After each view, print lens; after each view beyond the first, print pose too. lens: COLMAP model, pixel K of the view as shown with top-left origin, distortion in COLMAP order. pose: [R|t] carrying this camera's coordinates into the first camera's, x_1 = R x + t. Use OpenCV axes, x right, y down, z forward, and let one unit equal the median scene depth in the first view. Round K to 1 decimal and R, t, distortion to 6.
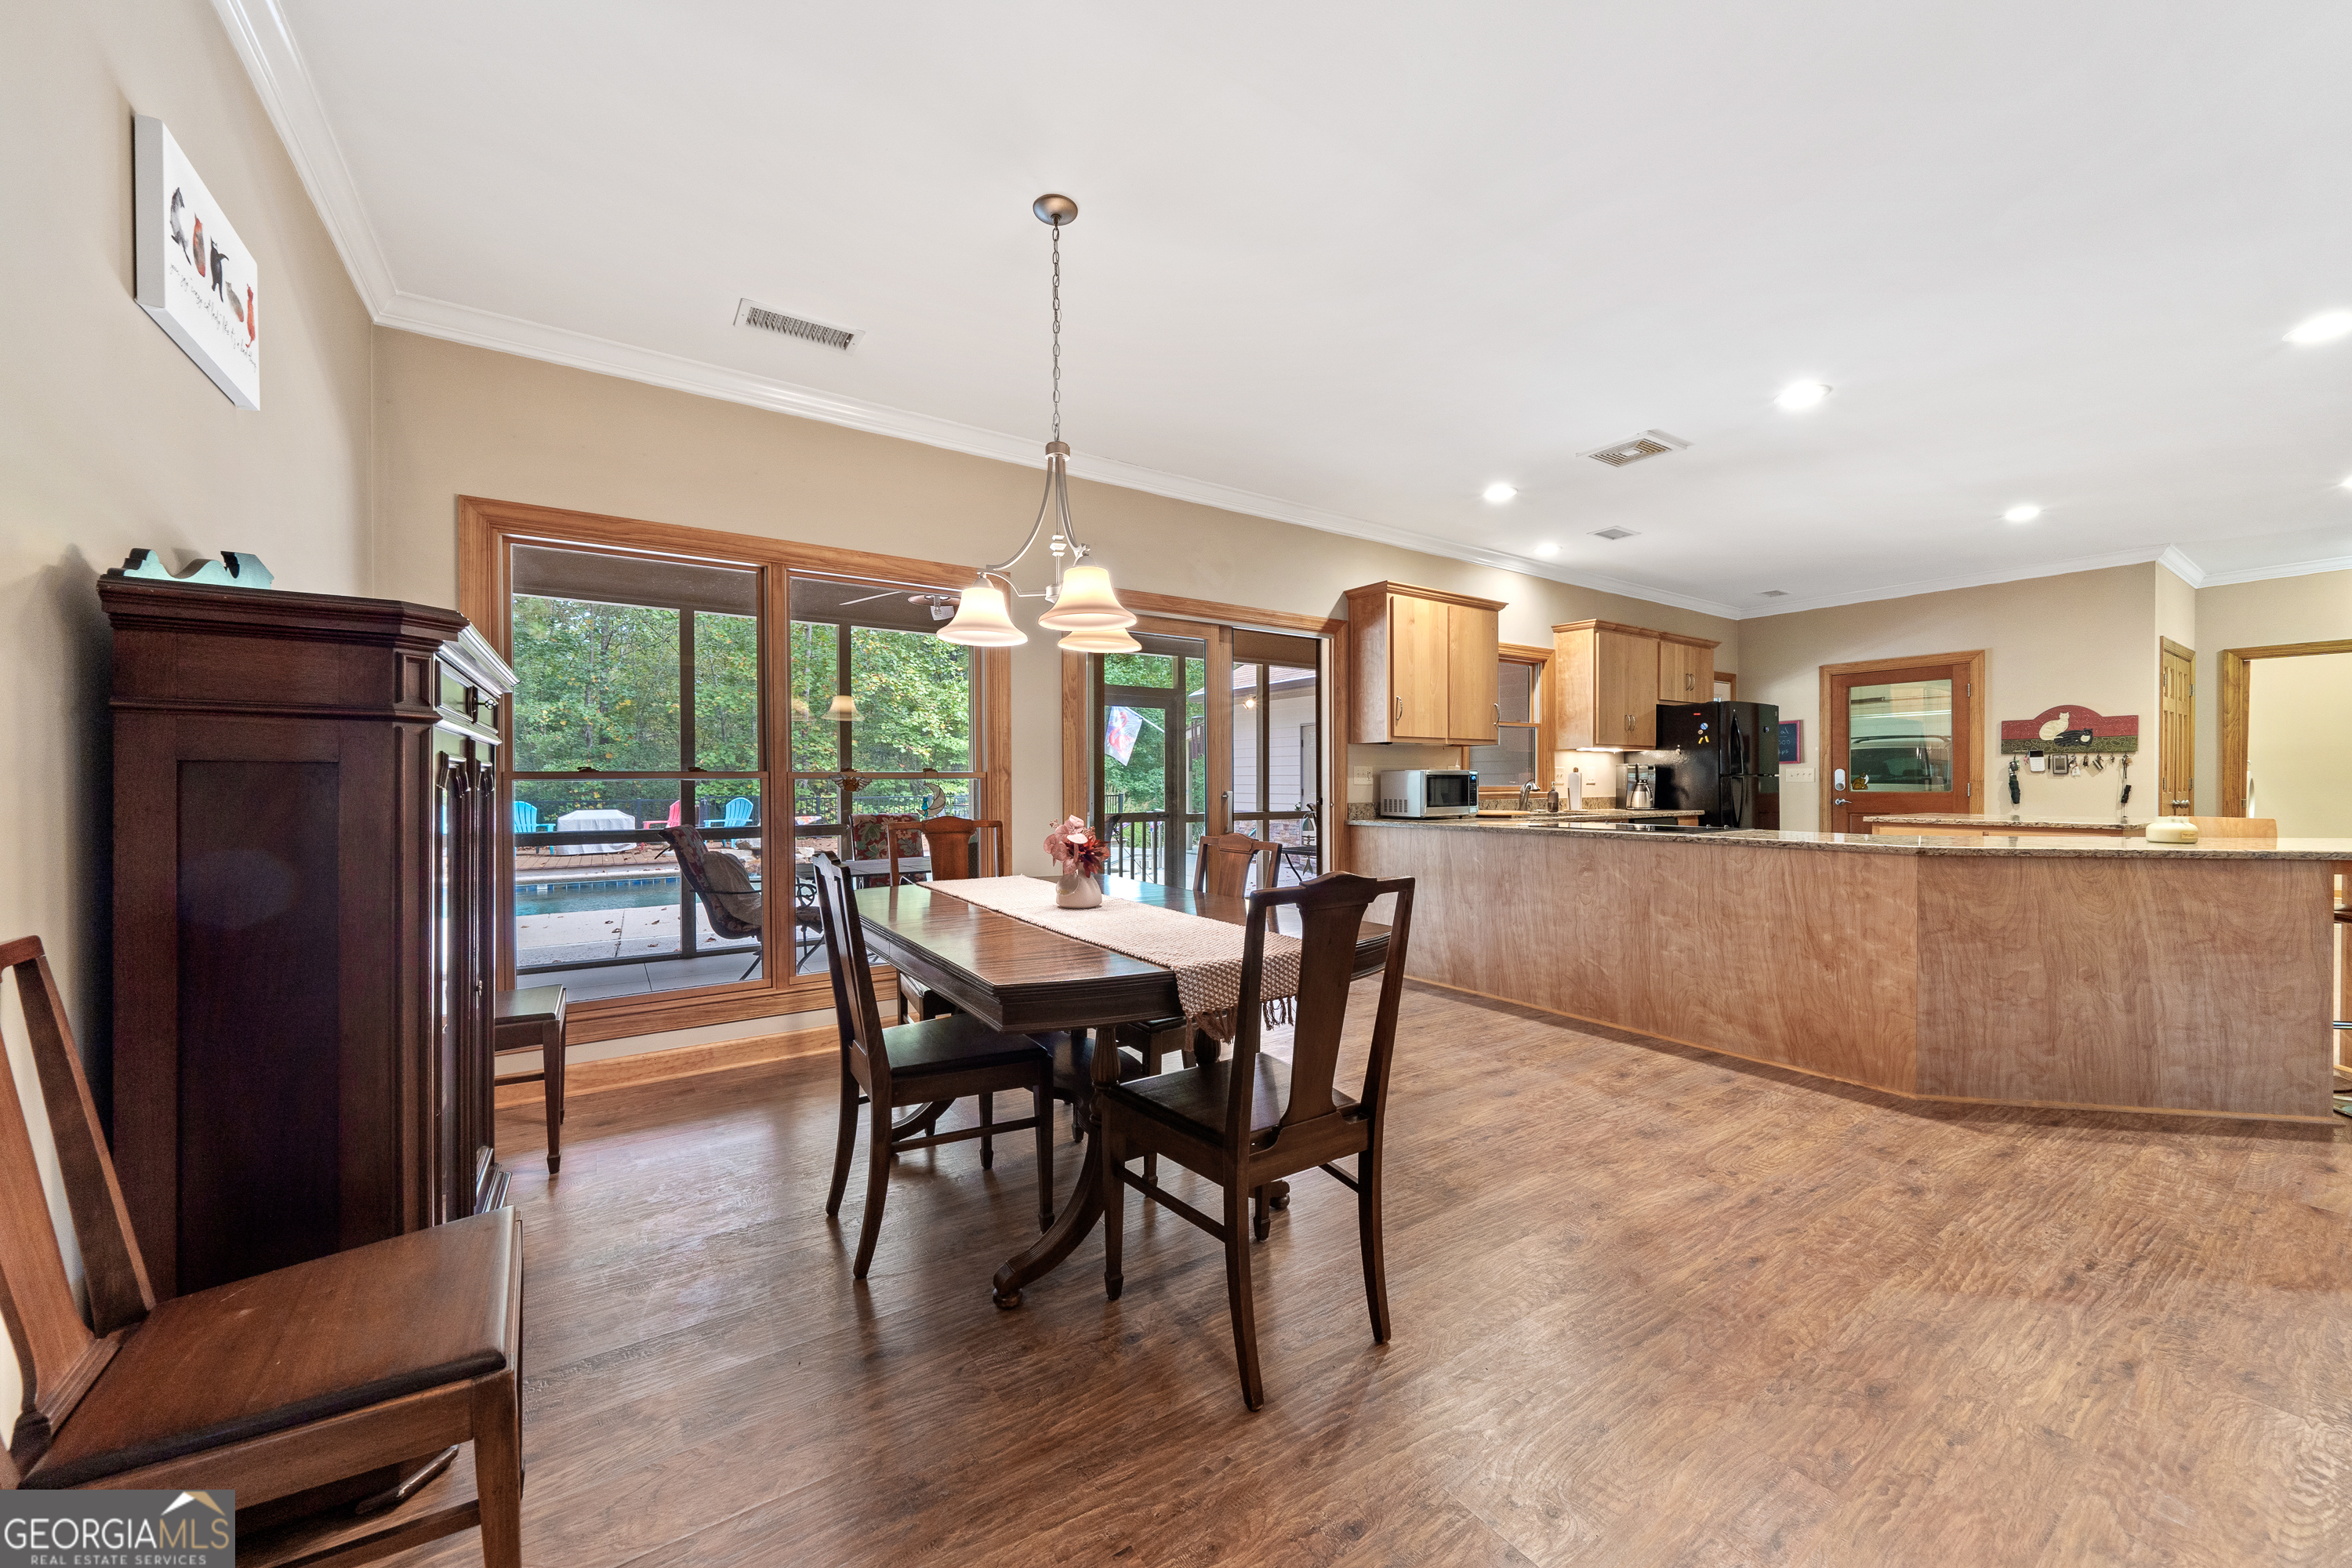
lens RADIAL K [[852.0, 0, 1181.1], [0, 852.0, 788.5], [0, 0, 1]] dist [-0.002777, 0.000266]
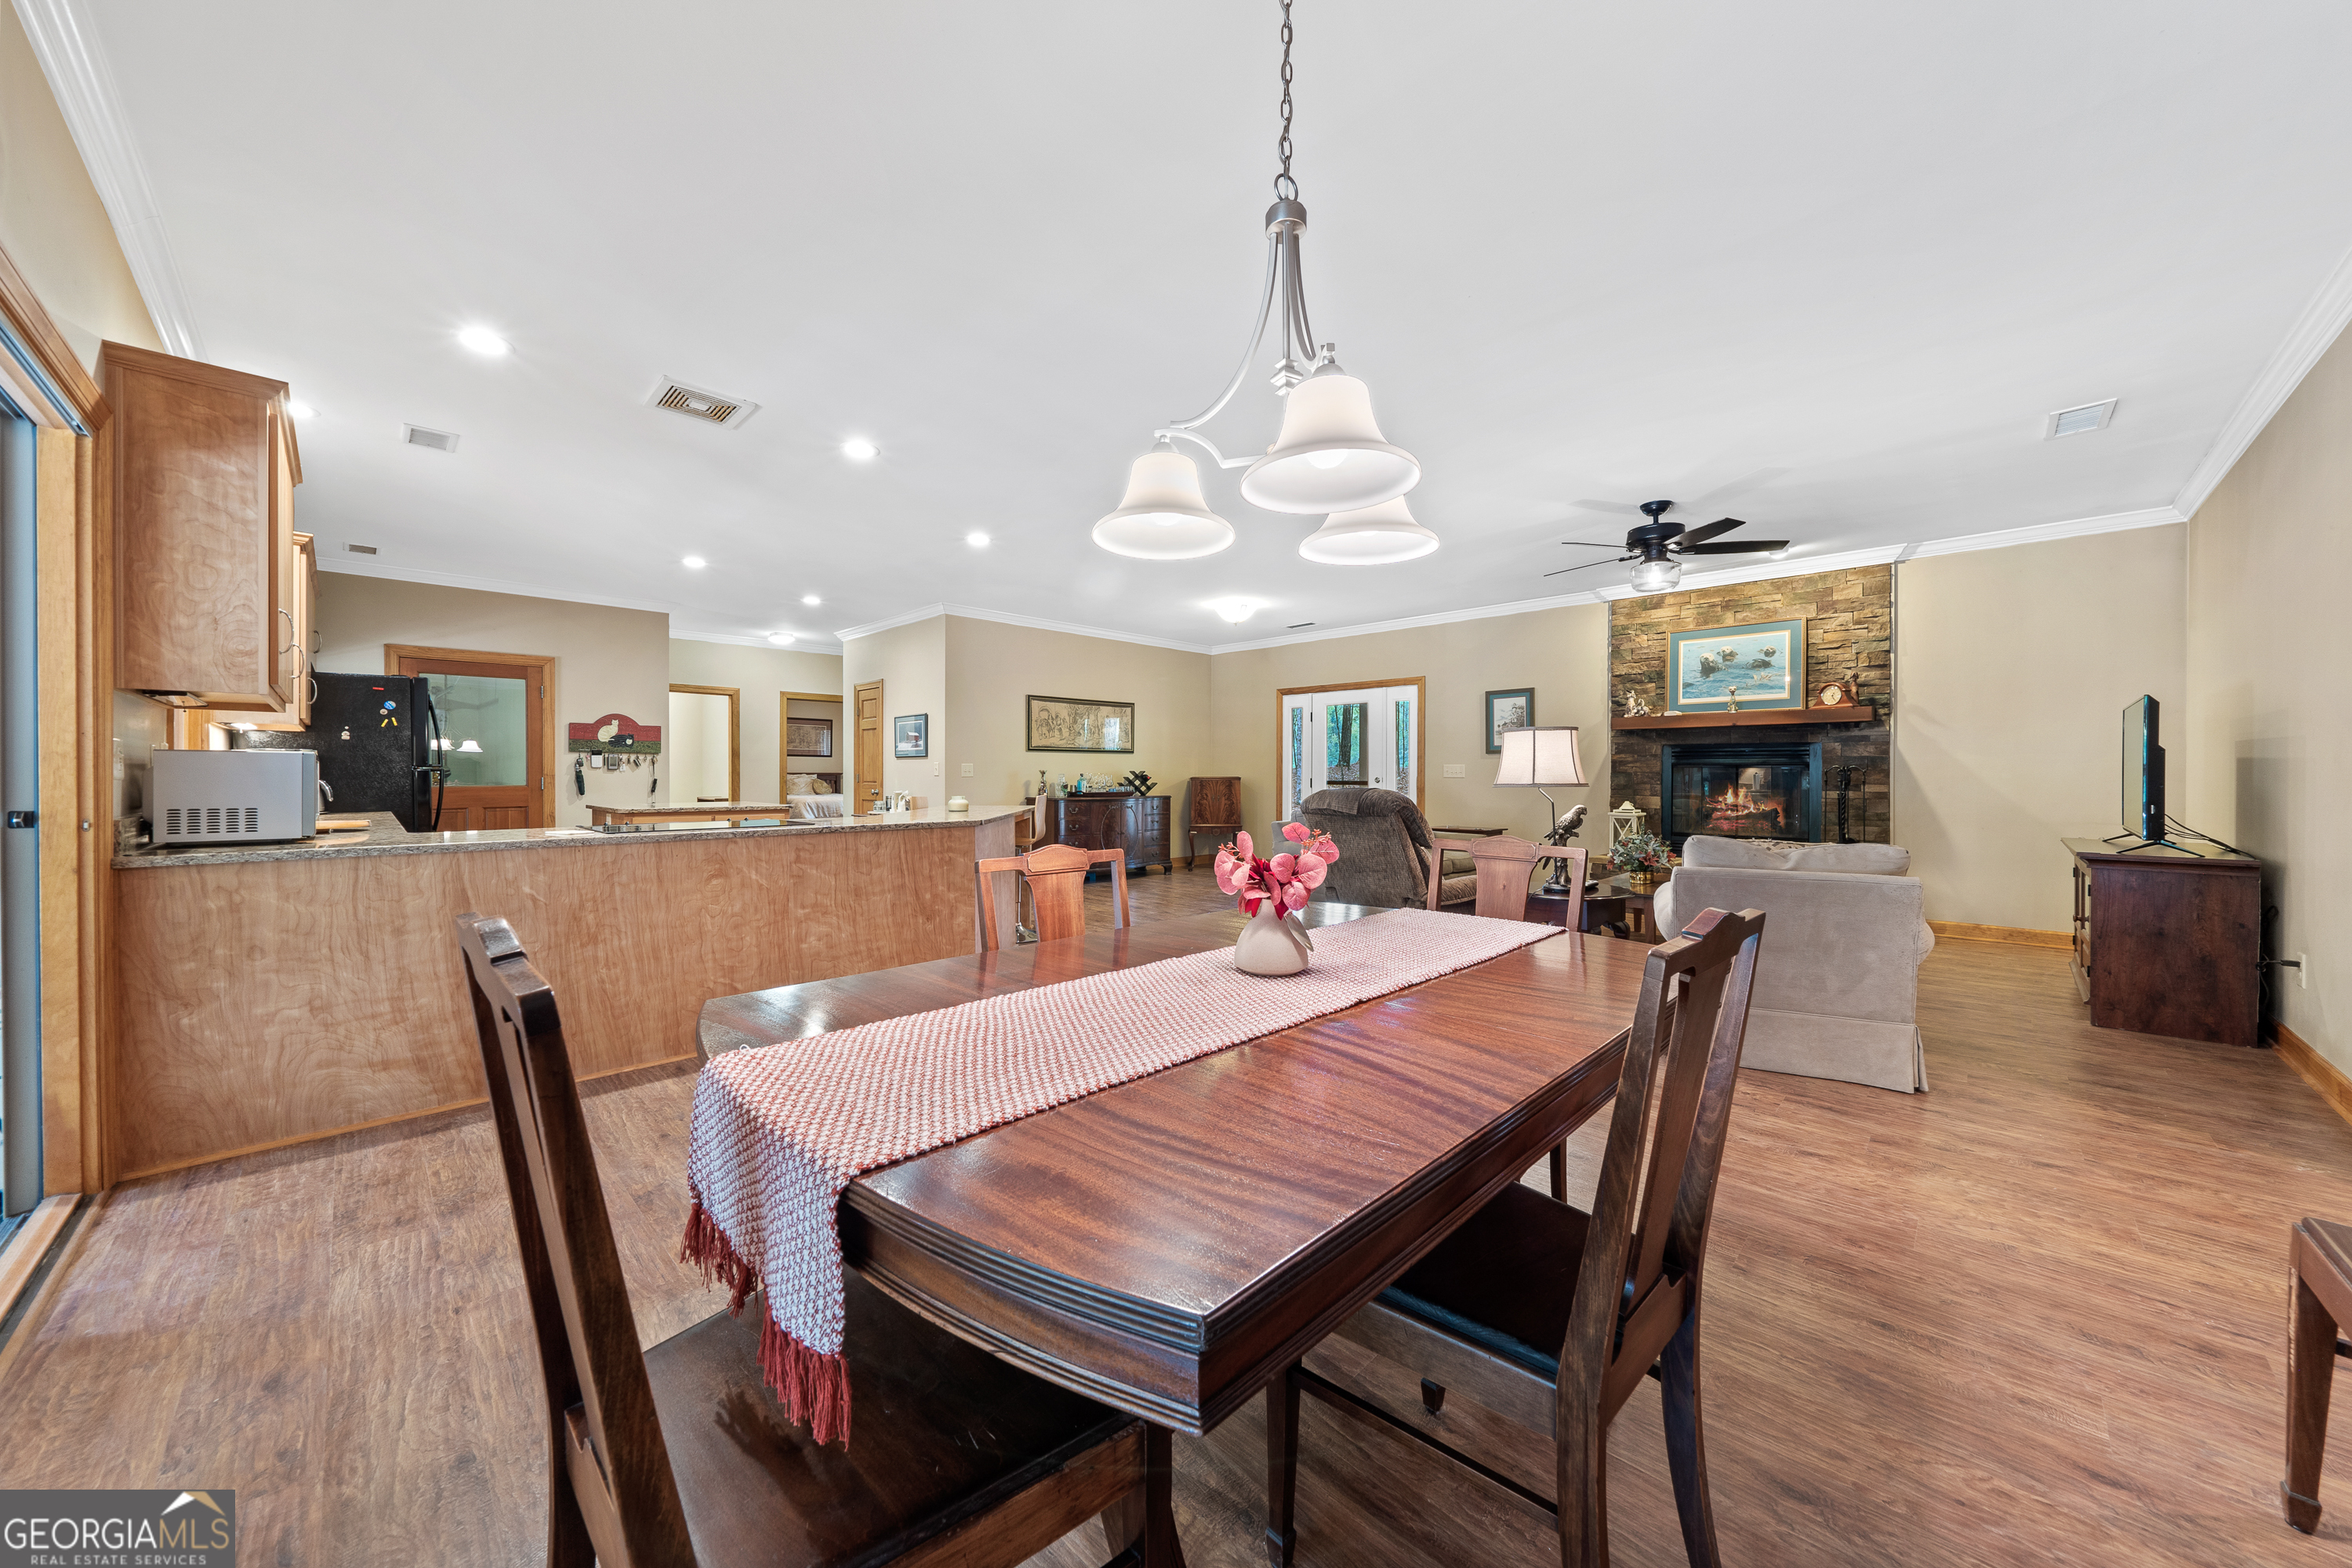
lens RADIAL K [[824.6, 0, 1156.6], [0, 824.6, 779.5], [0, 0, 1]] dist [-0.003249, -0.000019]
pose [[-0.179037, -0.001442, 0.983841, -0.269581], [0.007628, 0.999967, 0.002853, -0.000938], [-0.983813, 0.008016, -0.179020, 0.454473]]
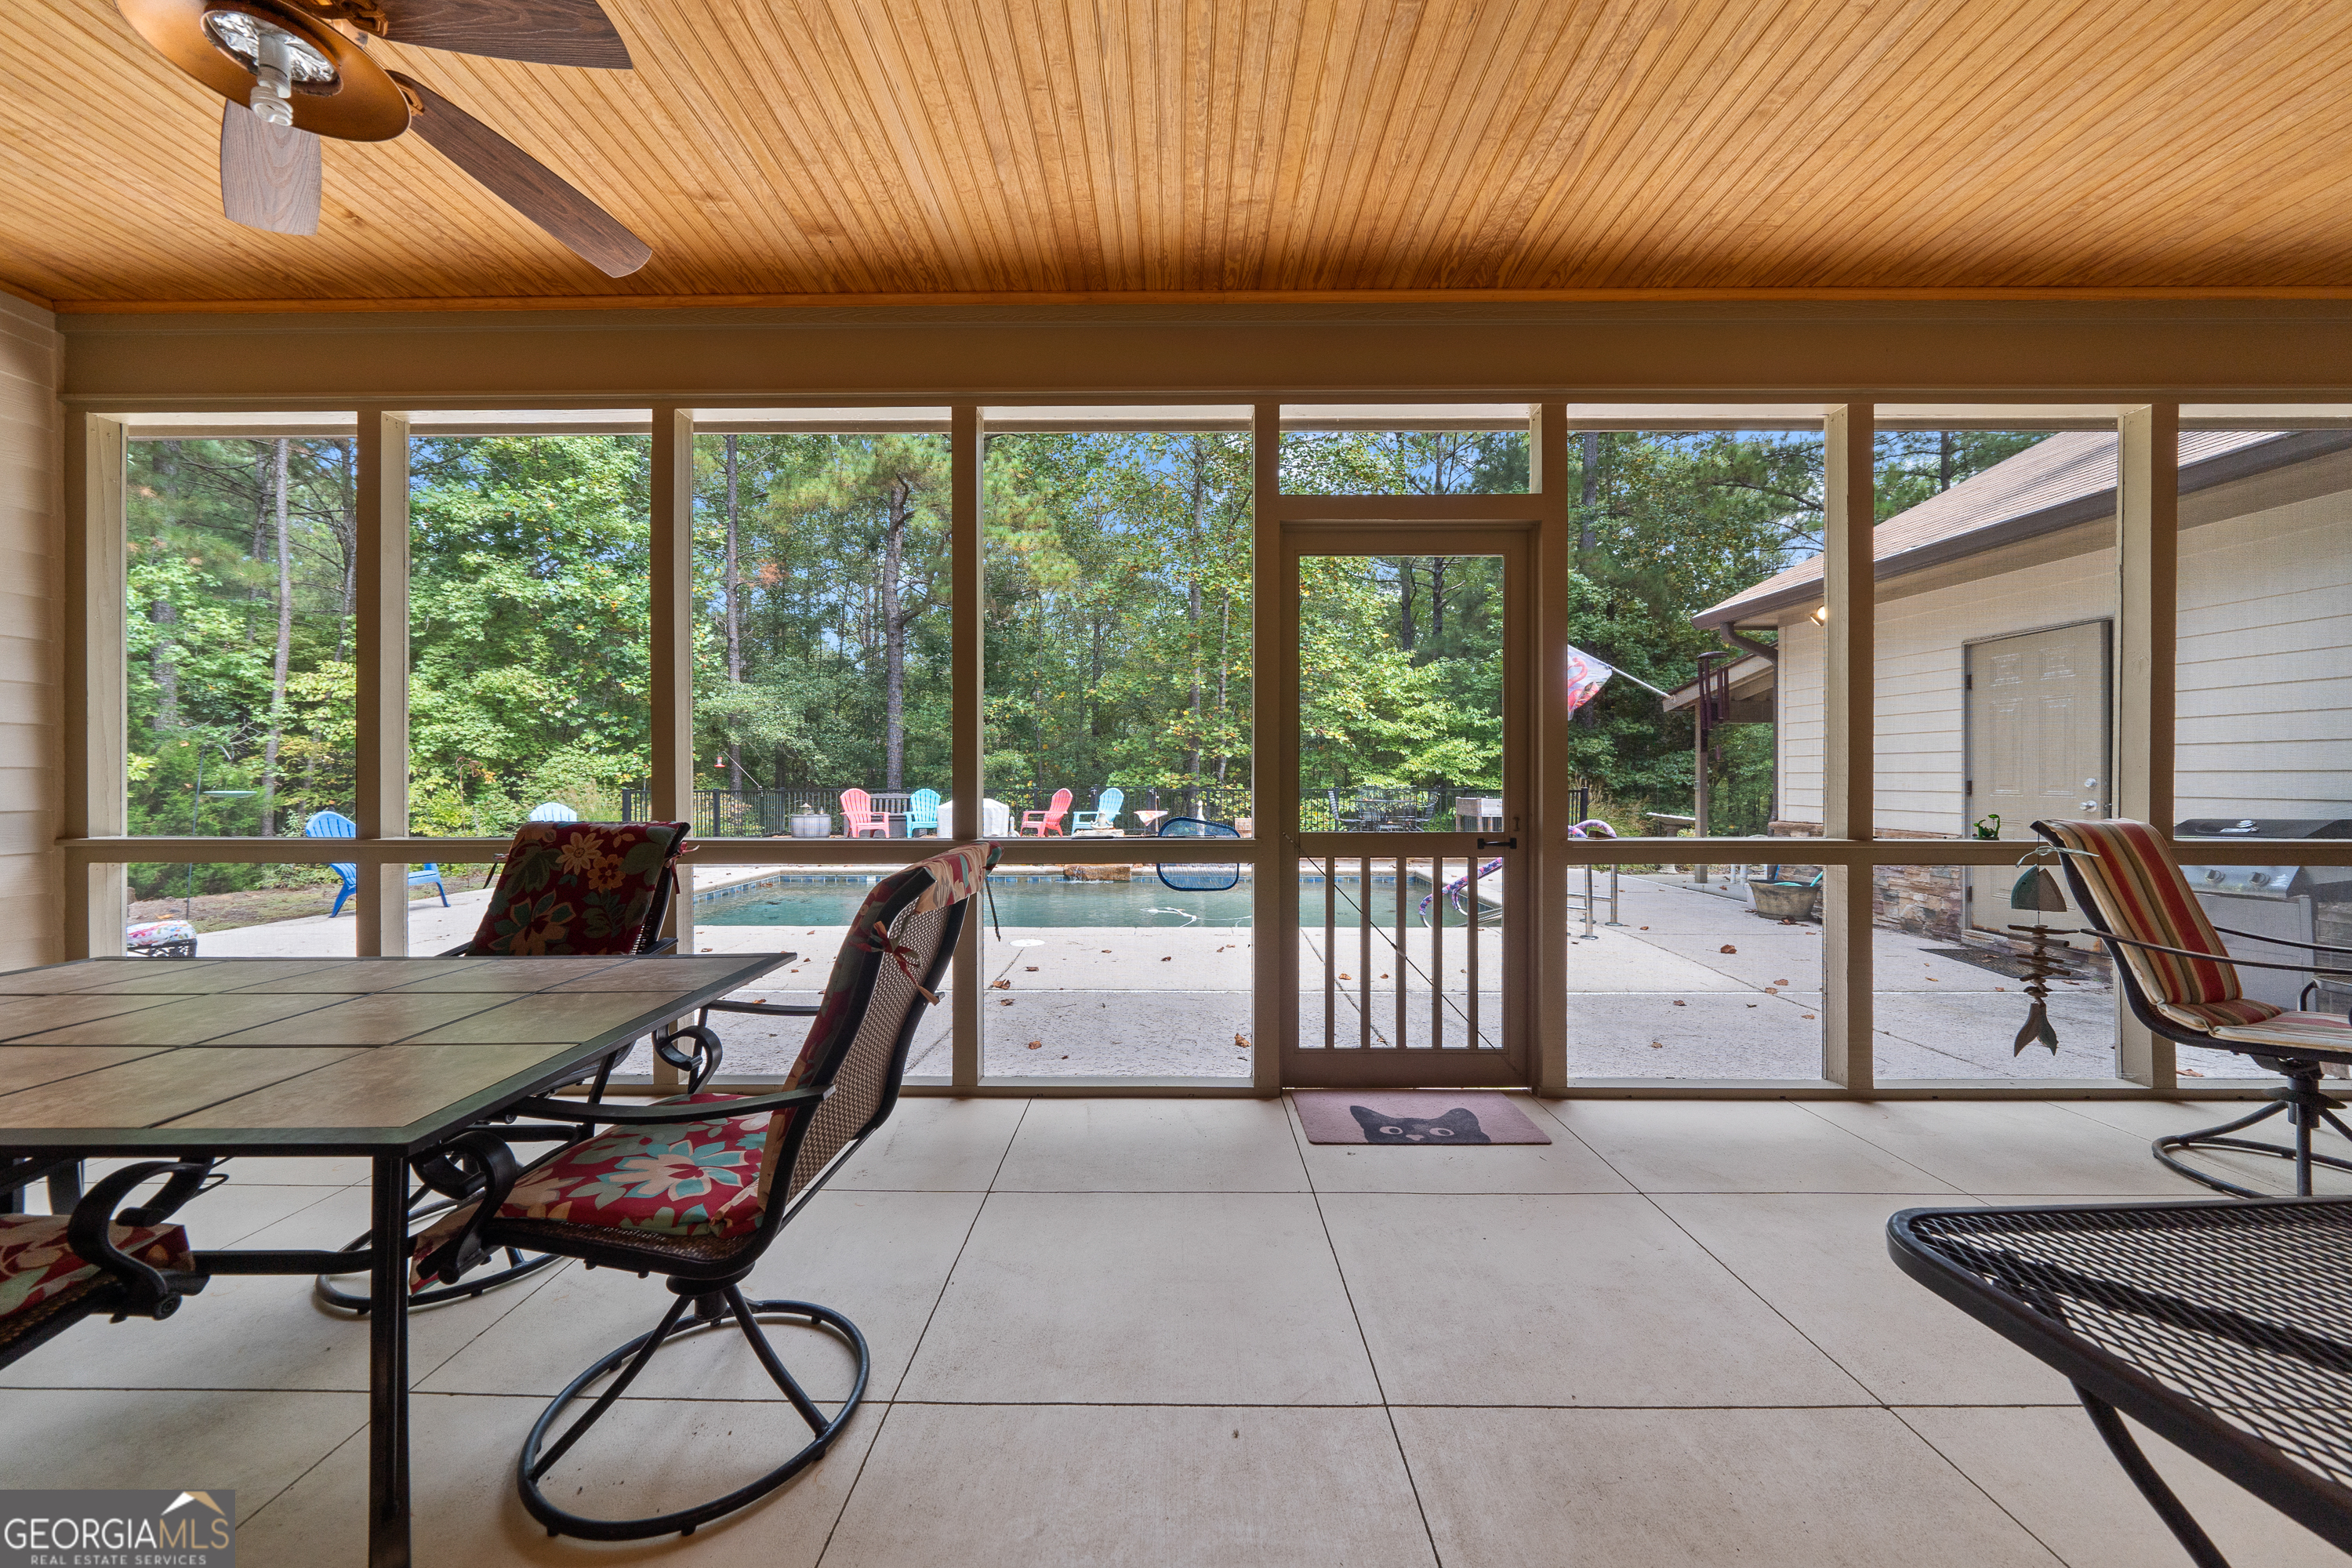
lens RADIAL K [[824.6, 0, 1166.1], [0, 824.6, 780.0], [0, 0, 1]] dist [-0.003249, -0.000019]
pose [[0.819025, 0.004469, -0.573741, 0.088040], [-0.007710, 0.999965, -0.003217, 0.011803], [0.573706, 0.007059, 0.819031, 0.818763]]
